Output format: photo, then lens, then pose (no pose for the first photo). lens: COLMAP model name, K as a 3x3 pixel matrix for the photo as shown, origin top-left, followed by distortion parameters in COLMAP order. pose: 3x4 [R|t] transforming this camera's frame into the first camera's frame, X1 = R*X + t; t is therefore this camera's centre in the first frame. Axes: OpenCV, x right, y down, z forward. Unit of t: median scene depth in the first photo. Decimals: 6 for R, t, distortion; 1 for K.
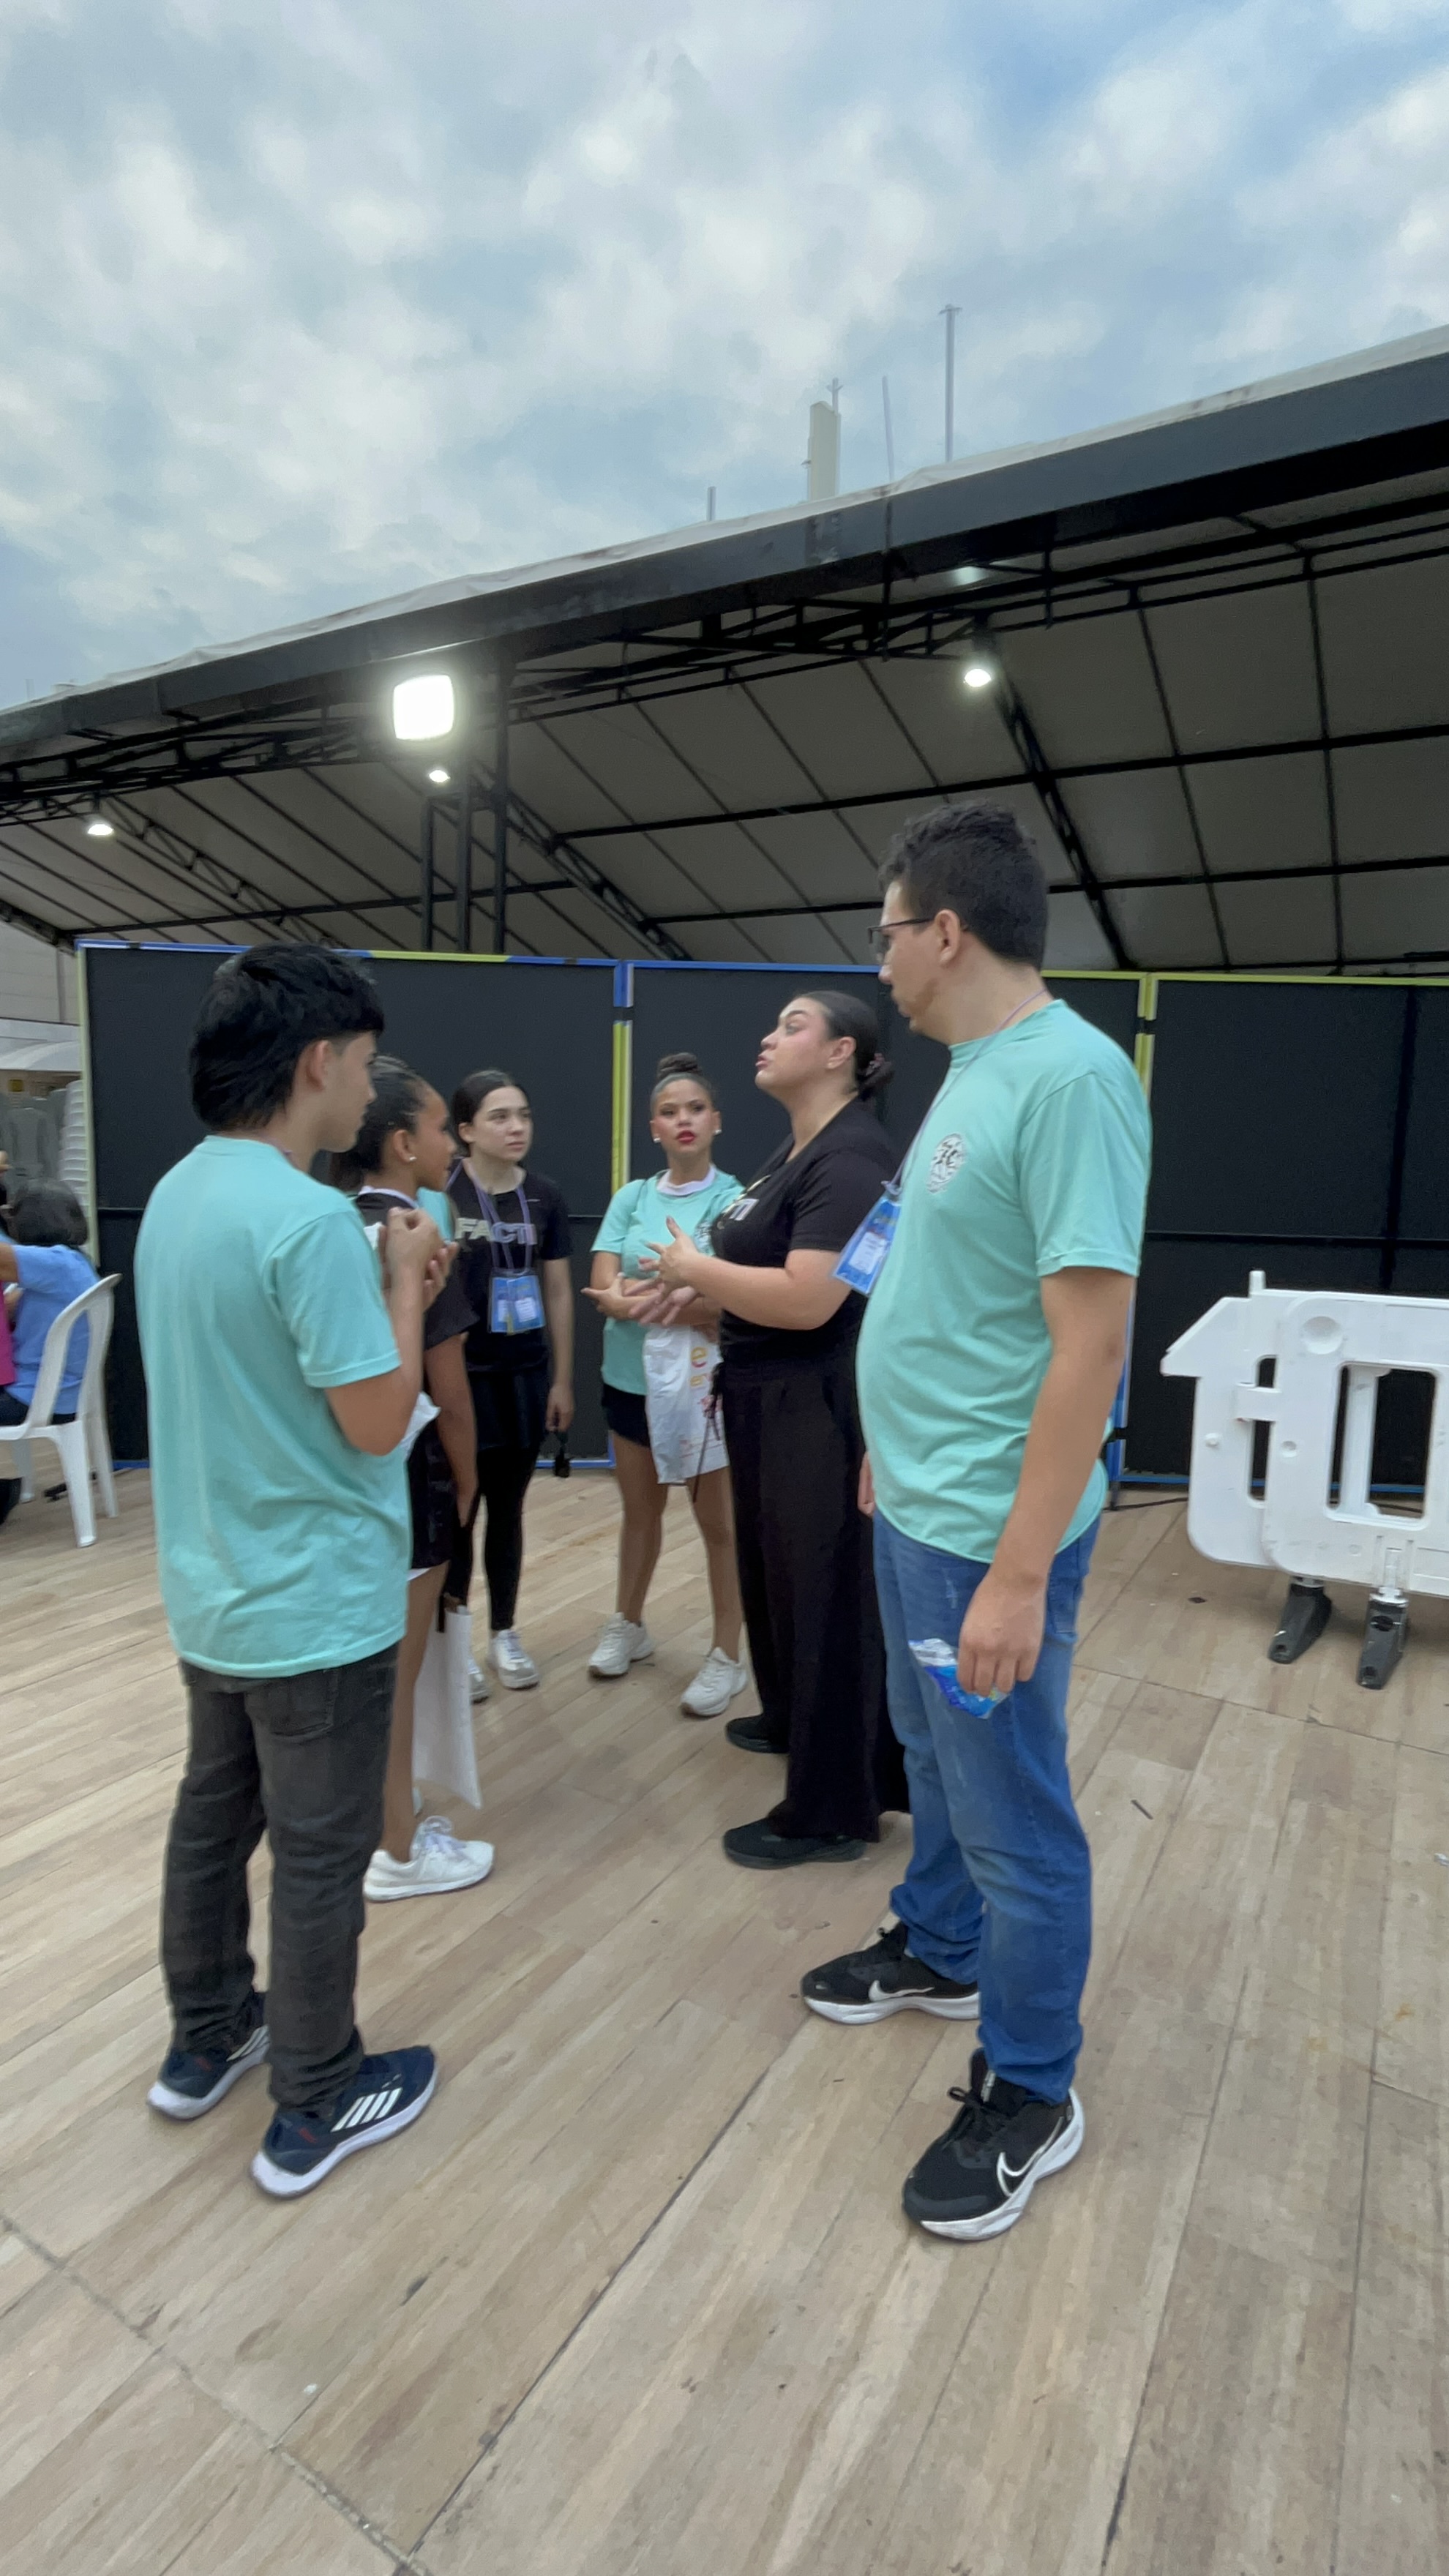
lens RADIAL K [[1253.1, 0, 705.8], [0, 1253.1, 1296.9], [0, 0, 1]] dist [-0.005480, -0.001507]
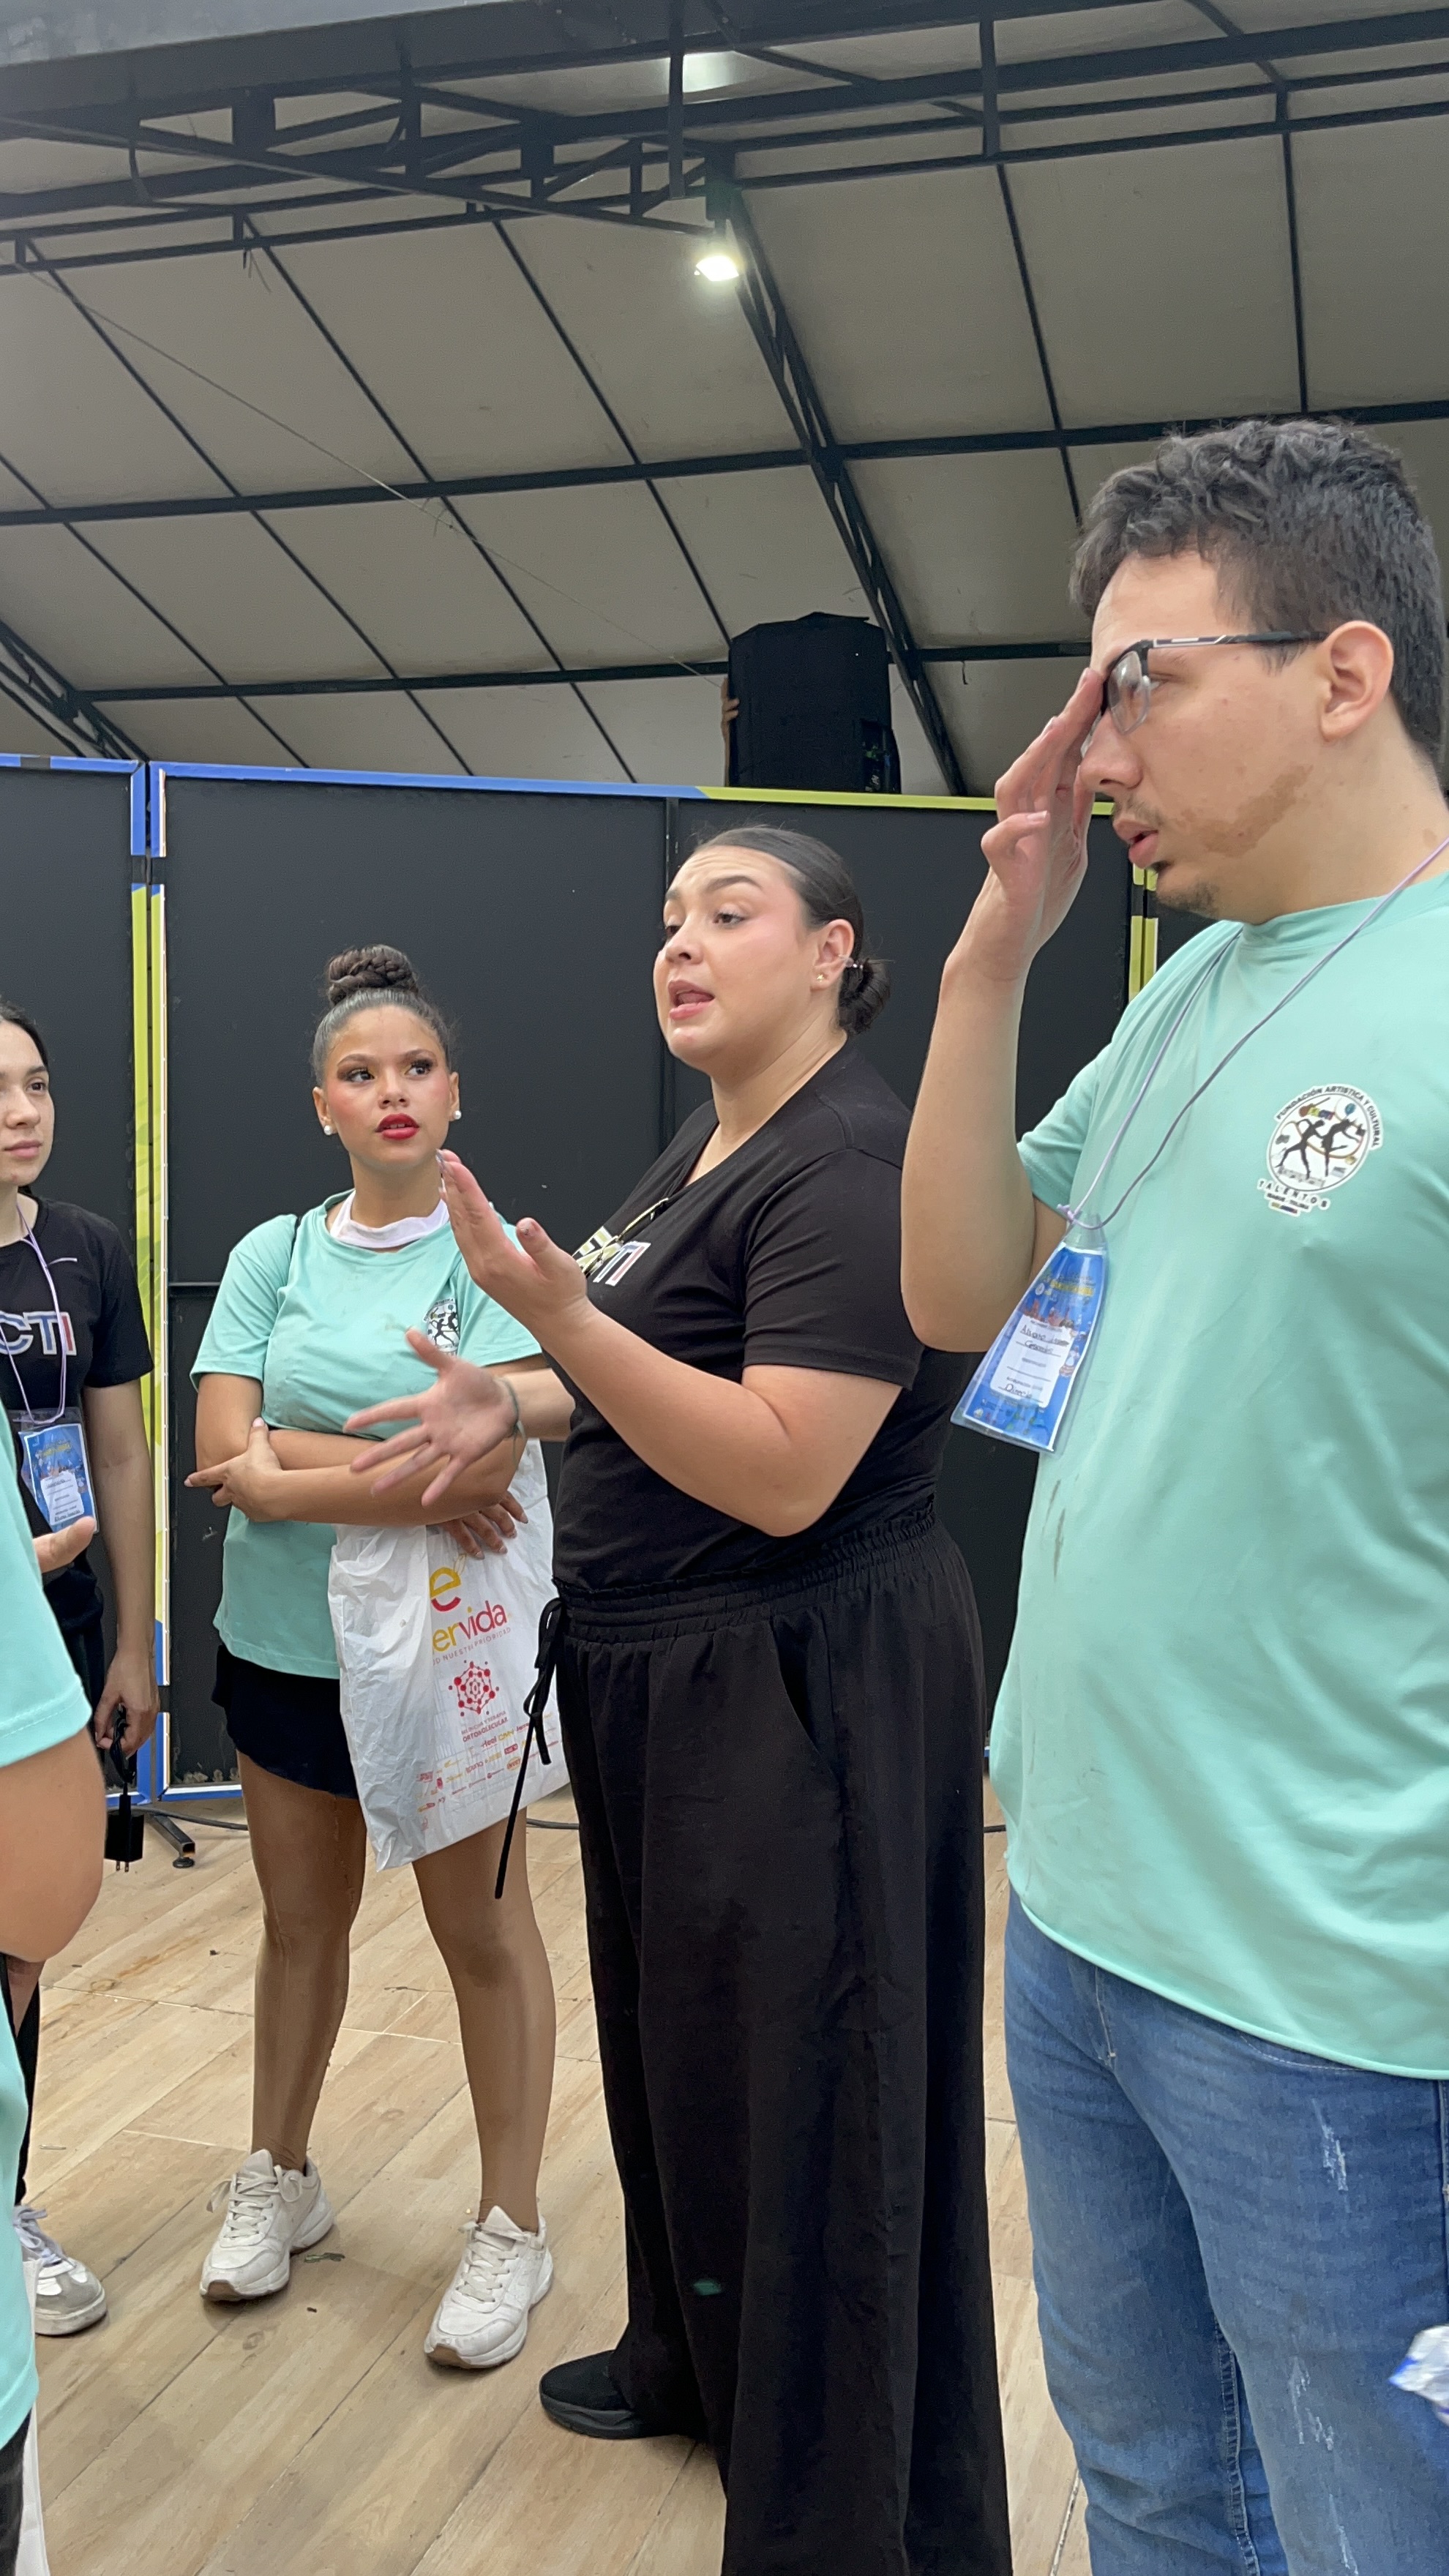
lens RADIAL K [[2345.9, 0, 736.2], [0, 2345.9, 1284.5], [0, 0, 1]] dist [0.023257, 0.000000]
pose [[0.973266, -0.030547, 0.227642, -0.089189], [0.042188, 0.998030, -0.046444, -0.019751], [-0.225775, 0.054806, 0.972637, 0.099917]]
